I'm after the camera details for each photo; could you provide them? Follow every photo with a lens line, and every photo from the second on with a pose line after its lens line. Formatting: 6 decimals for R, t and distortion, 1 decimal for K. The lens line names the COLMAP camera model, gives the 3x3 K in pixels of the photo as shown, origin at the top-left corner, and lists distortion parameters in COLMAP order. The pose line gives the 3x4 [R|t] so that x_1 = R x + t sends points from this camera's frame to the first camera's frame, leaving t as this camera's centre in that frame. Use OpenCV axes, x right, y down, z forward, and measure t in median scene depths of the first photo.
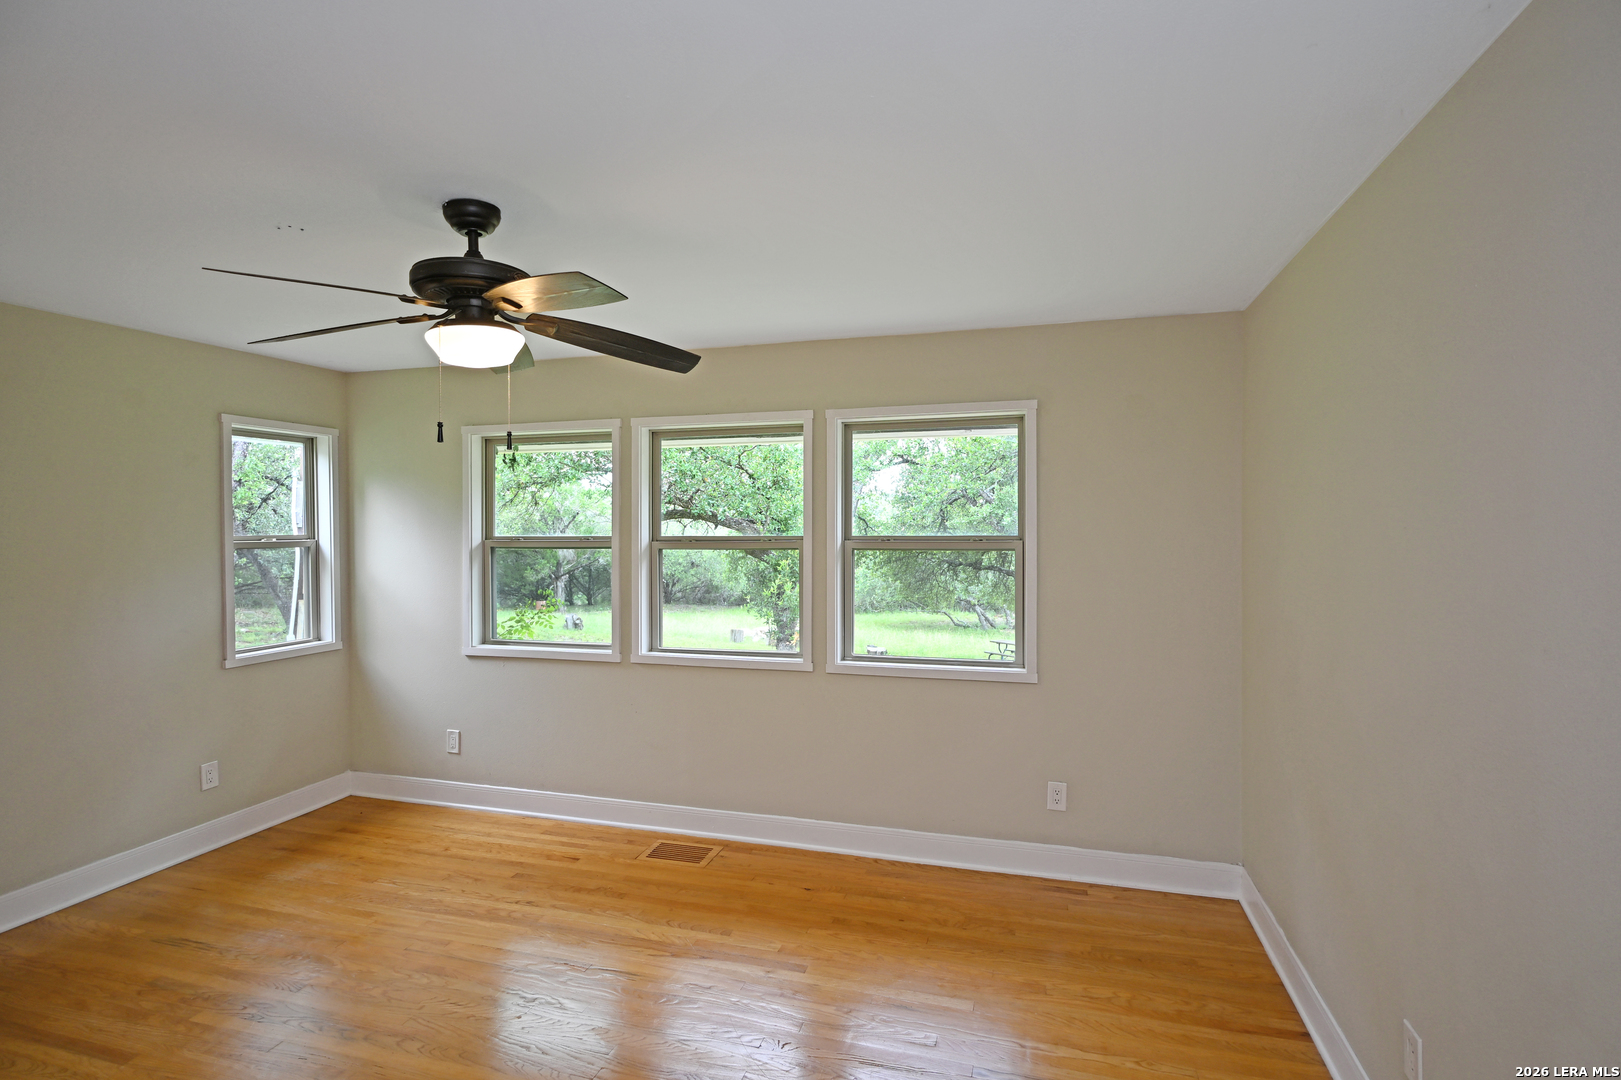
lens RADIAL K [[805.4, 0, 810.5], [0, 805.4, 540.0], [0, 0, 1]] dist [0.001402, 0.002683]
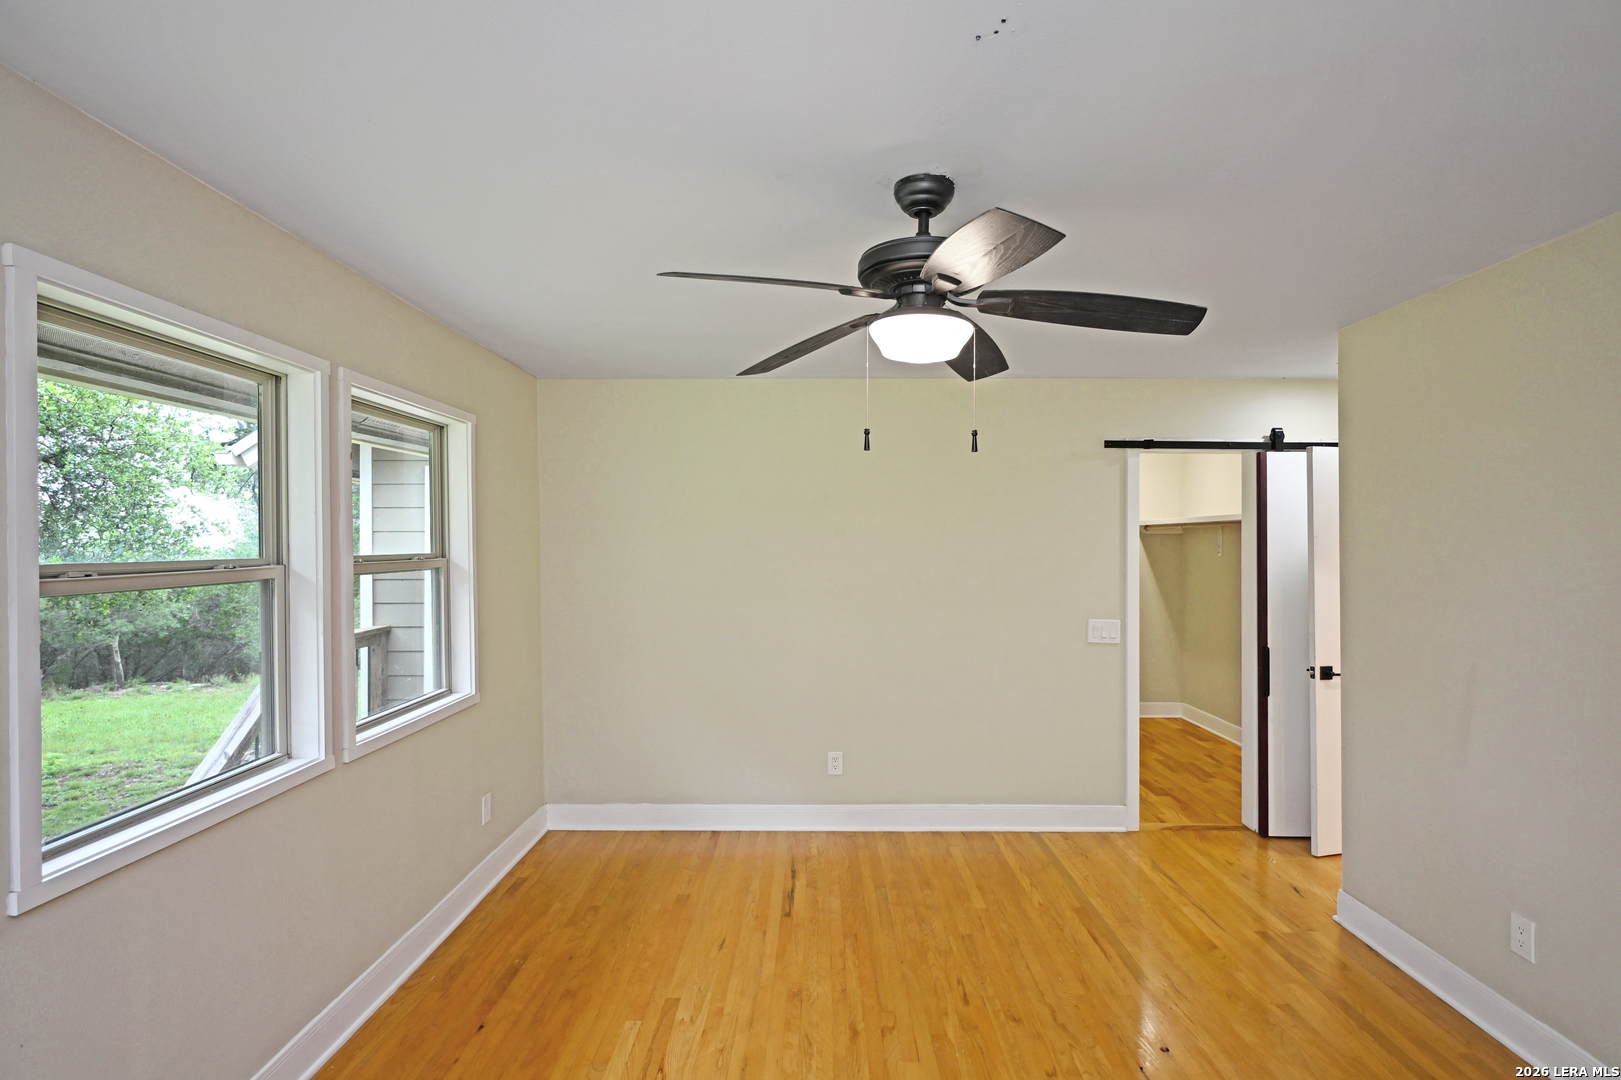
lens RADIAL K [[805.4, 0, 810.5], [0, 805.4, 540.0], [0, 0, 1]] dist [0.001402, 0.002683]
pose [[-0.254610, -0.000790, 0.967043, -0.723720], [0.027318, 0.999595, 0.008009, -0.016822], [-0.966658, 0.028457, -0.254485, 0.788644]]
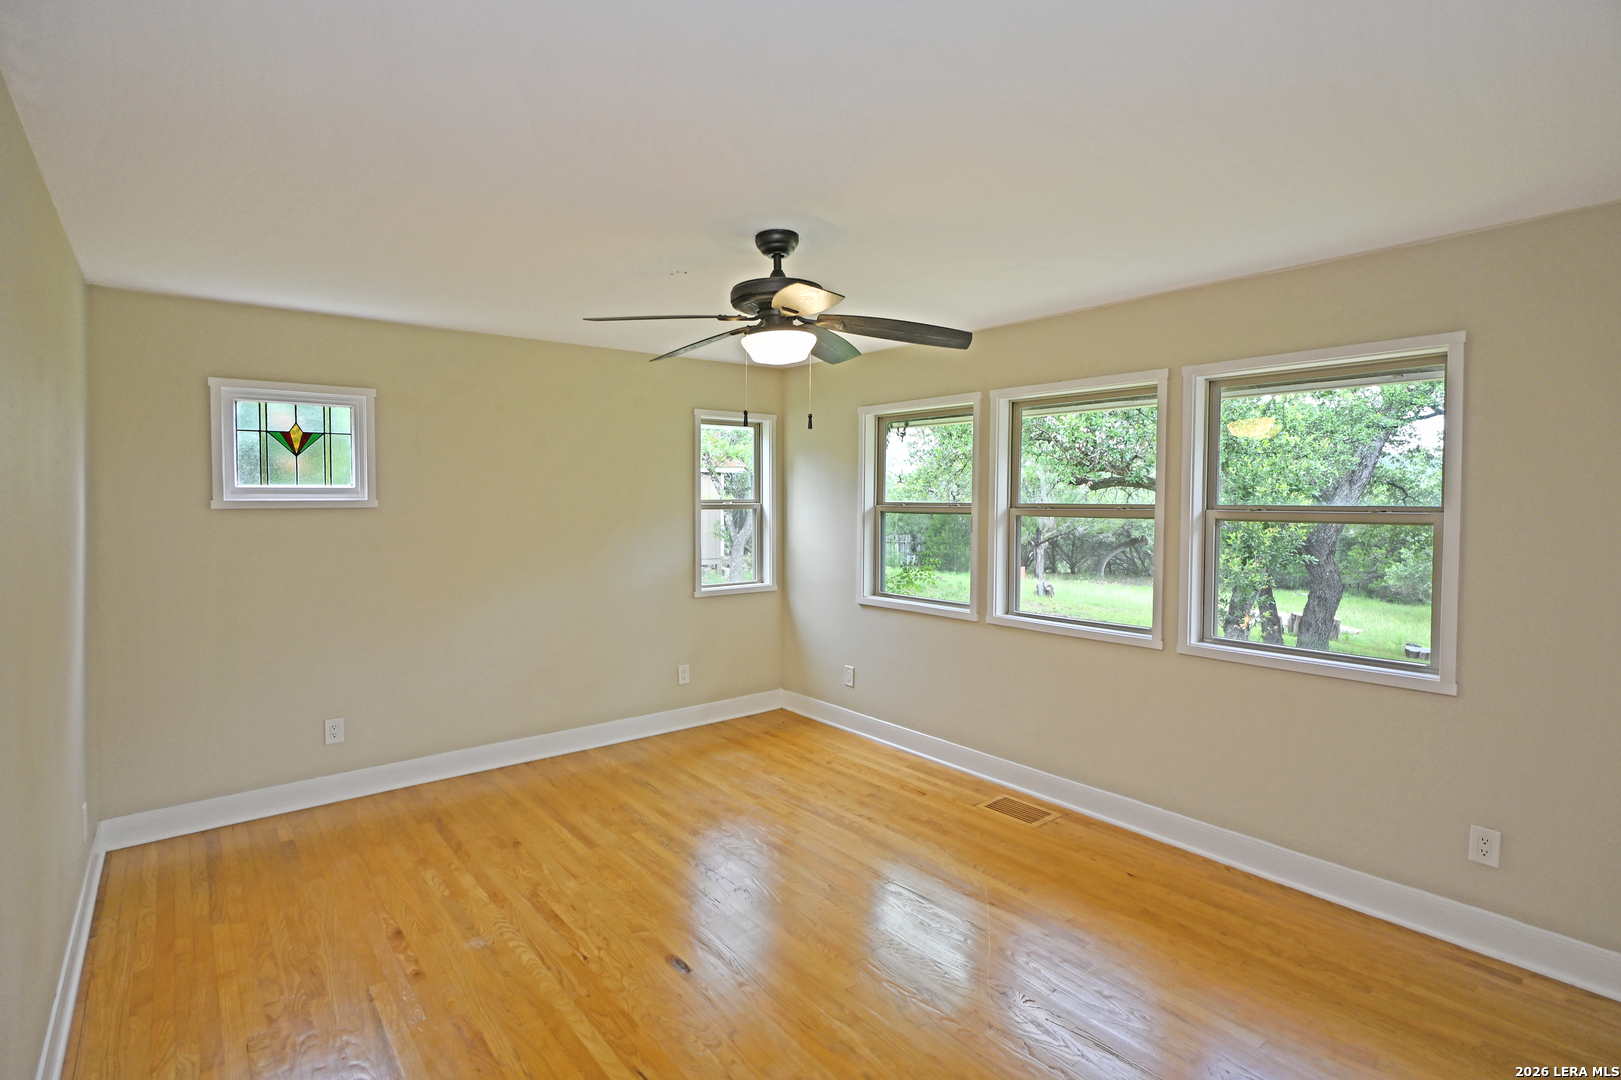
lens RADIAL K [[796.5, 0, 800.1], [0, 796.5, 515.7], [0, 0, 1]] dist [-0.003765, 0.000845]
pose [[0.820361, 0.018964, -0.571531, 0.183462], [-0.013472, 0.999814, 0.013837, 0.001221], [0.571687, -0.003651, 0.820463, 0.006443]]
